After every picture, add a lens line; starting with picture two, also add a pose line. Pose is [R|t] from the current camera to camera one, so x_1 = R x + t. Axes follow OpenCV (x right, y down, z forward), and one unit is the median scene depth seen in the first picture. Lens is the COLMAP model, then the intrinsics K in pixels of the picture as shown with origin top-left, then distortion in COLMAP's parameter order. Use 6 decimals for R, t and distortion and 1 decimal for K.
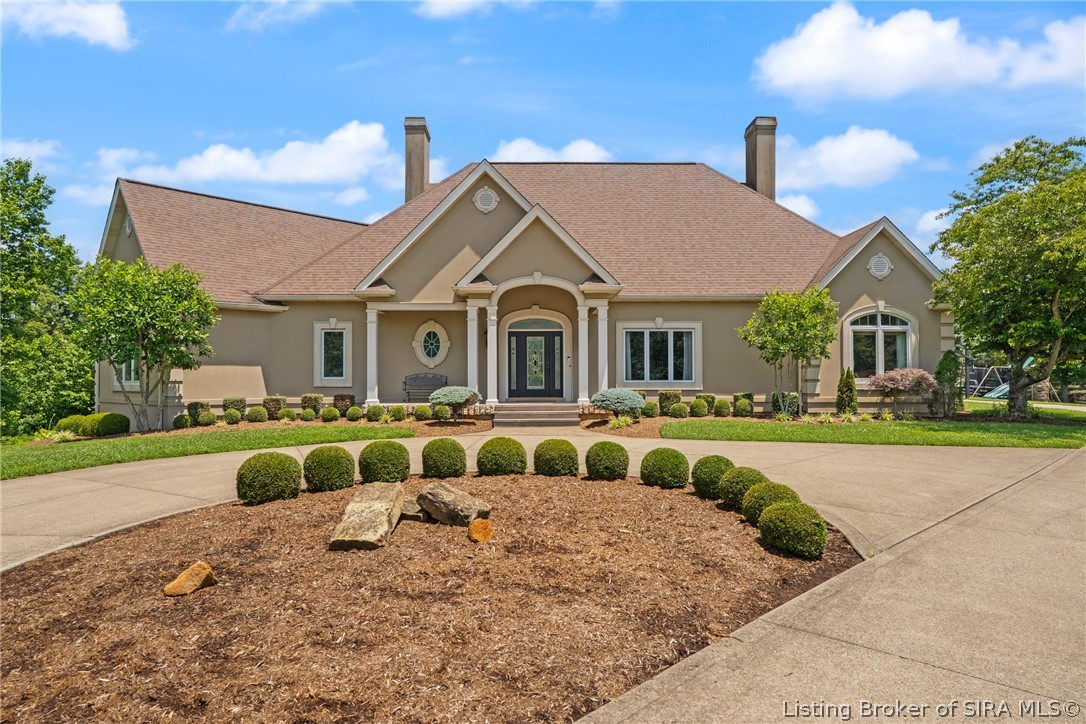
lens RADIAL K [[708.3, 0, 543.0], [0, 708.3, 362.0], [0, 0, 1]] dist [0.006012, 0.001204]
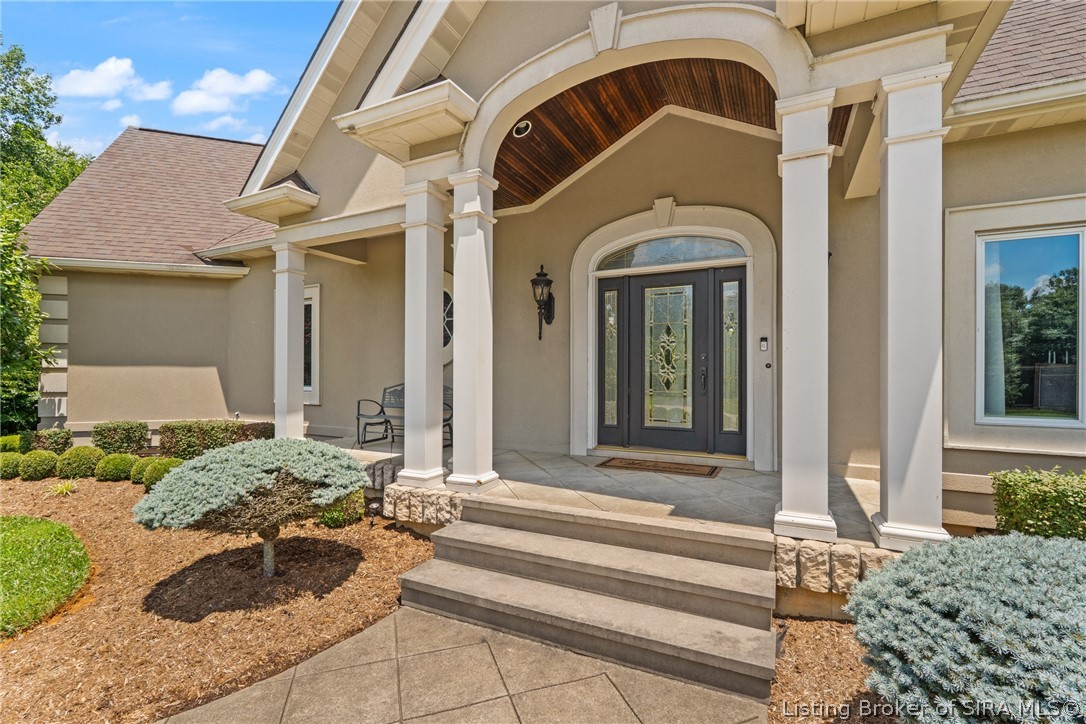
lens RADIAL K [[483.4, 0, 542.7], [0, 483.4, 369.6], [0, 0, 1]] dist [-0.000655, 0.000405]
pose [[0.884312, 0.000280, -0.466896, 0.051198], [0.007378, 0.999867, 0.014573, 0.003810], [0.466837, -0.016332, 0.884192, 0.762438]]
